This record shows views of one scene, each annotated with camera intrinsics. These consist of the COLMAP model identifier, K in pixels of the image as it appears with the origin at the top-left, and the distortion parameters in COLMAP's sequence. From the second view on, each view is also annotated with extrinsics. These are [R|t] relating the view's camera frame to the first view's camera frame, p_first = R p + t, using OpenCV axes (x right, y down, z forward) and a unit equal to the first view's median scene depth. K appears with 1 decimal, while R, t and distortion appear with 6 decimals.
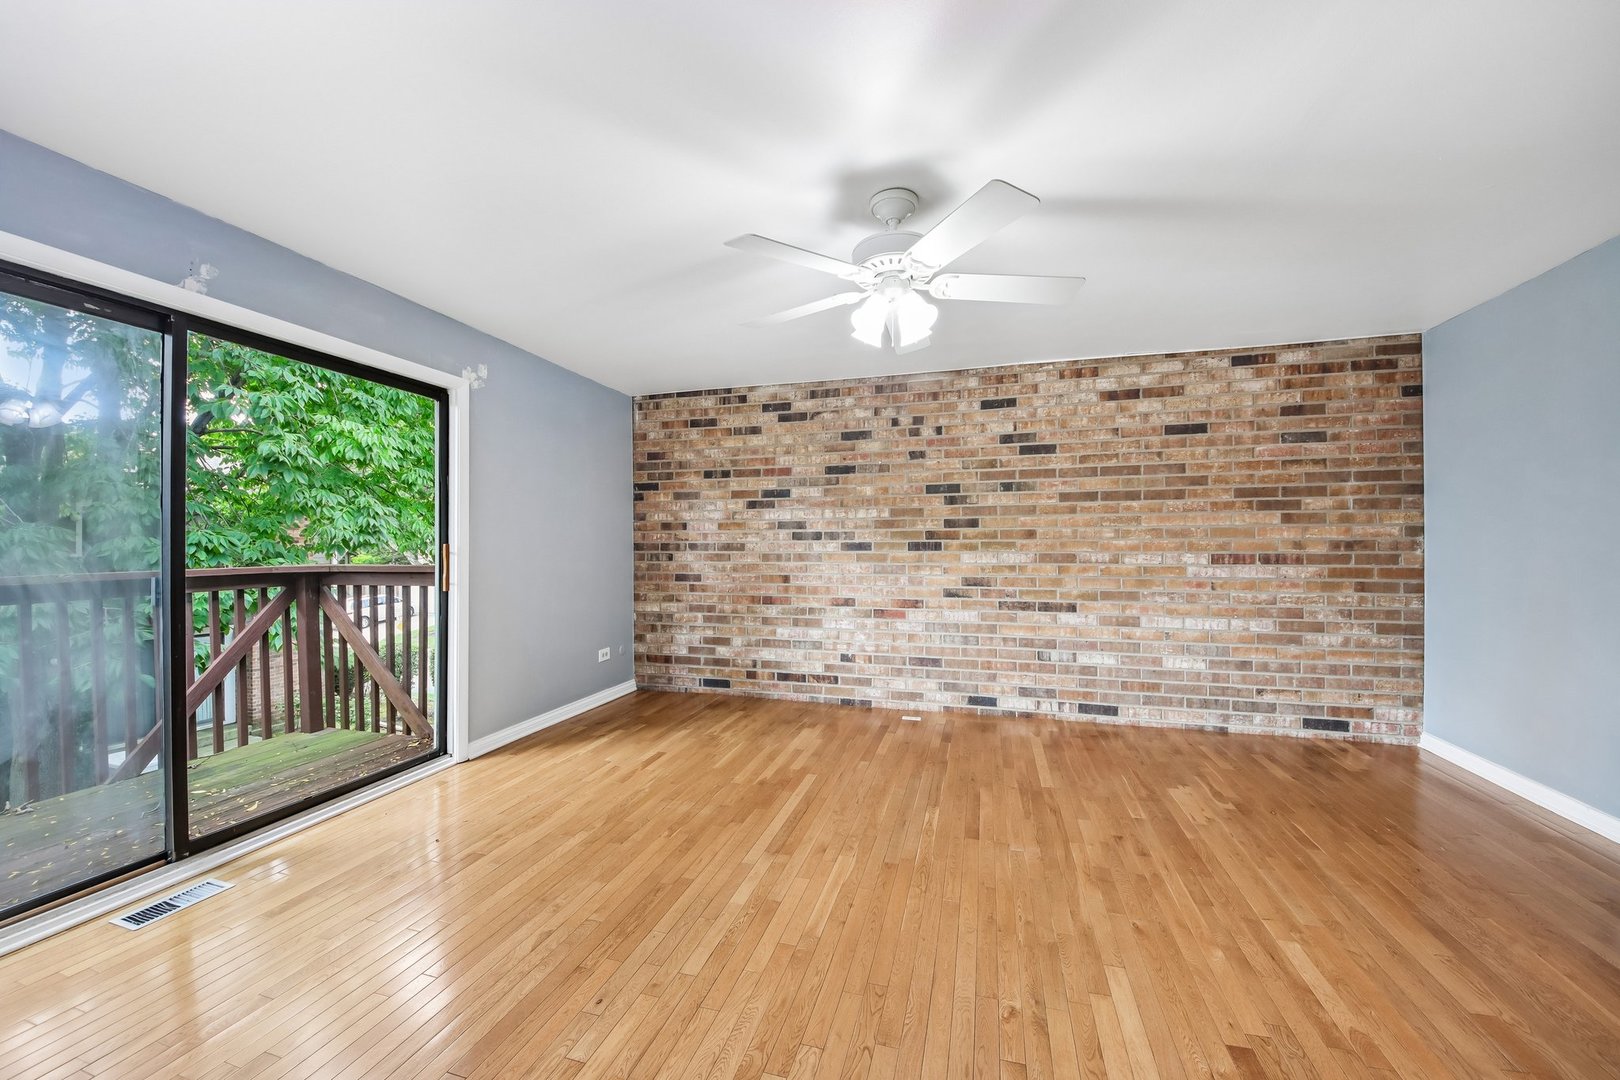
lens RADIAL K [[618.0, 0, 890.3], [0, 618.0, 540.4], [0, 0, 1]] dist [0.019201, -0.013323]
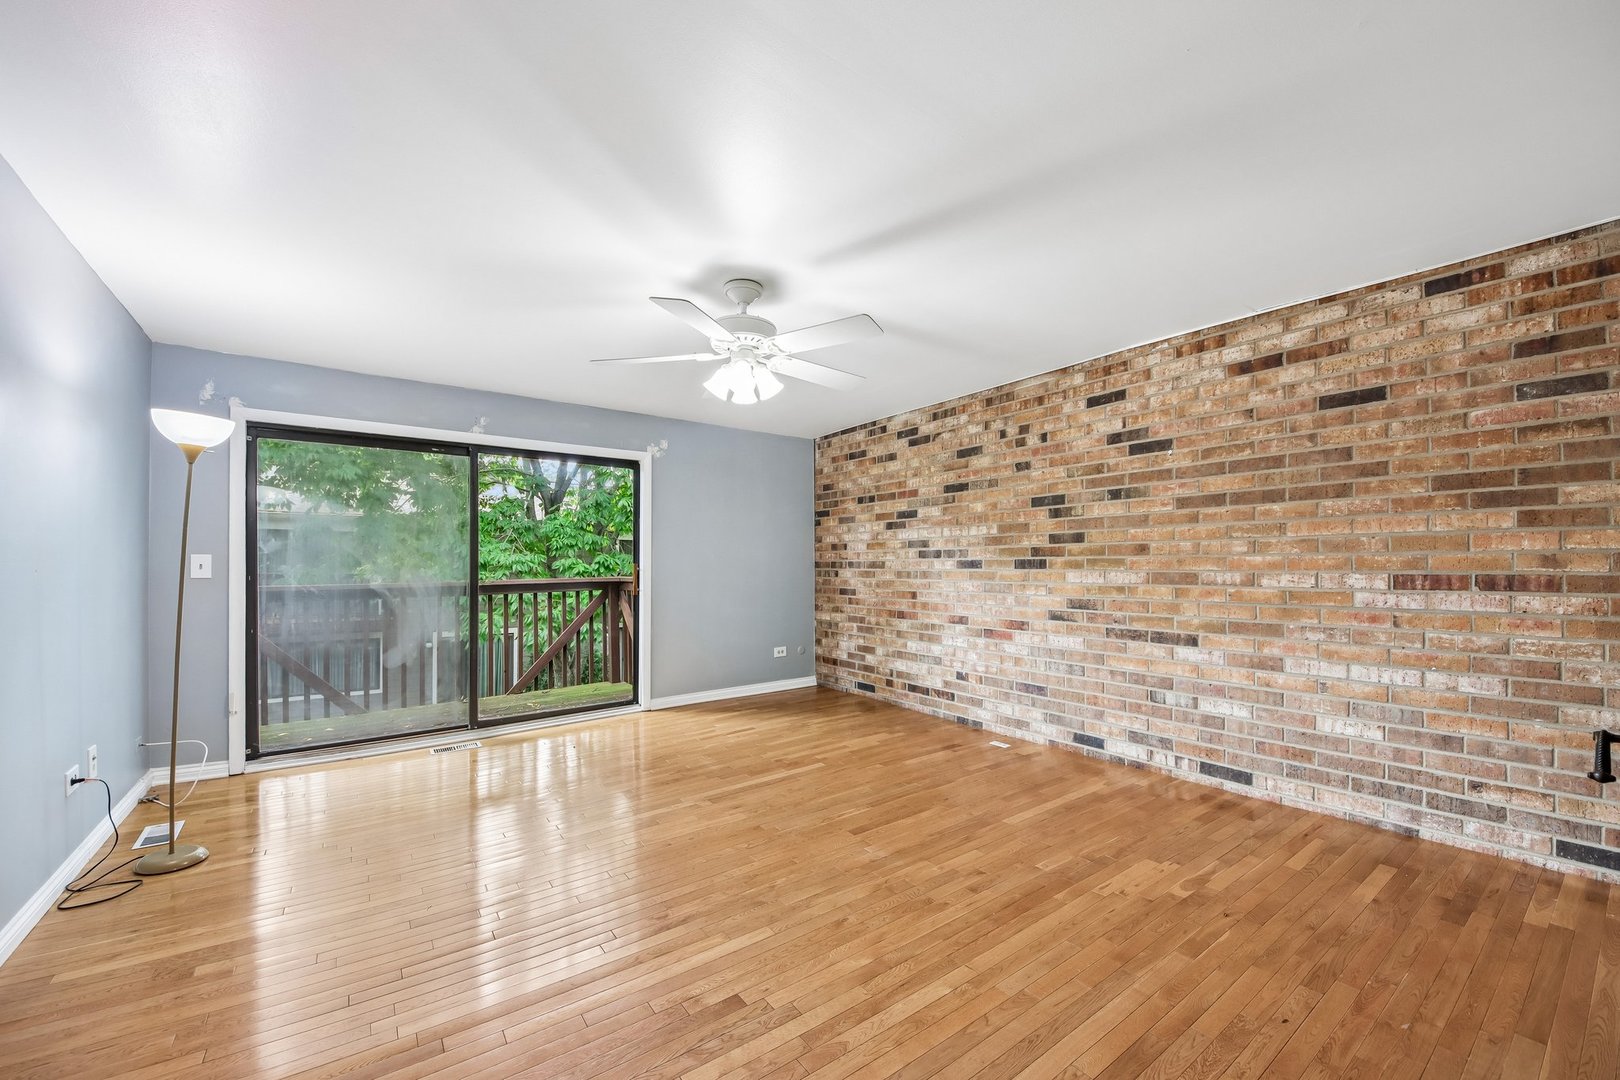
lens RADIAL K [[618.0, 0, 768.8], [0, 618.0, 552.3], [0, 0, 1]] dist [0.019201, -0.013323]
pose [[0.783123, -0.014726, -0.621693, 0.384896], [0.010023, 0.999889, -0.011058, -0.001889], [0.621787, 0.002429, 0.783183, 0.029060]]
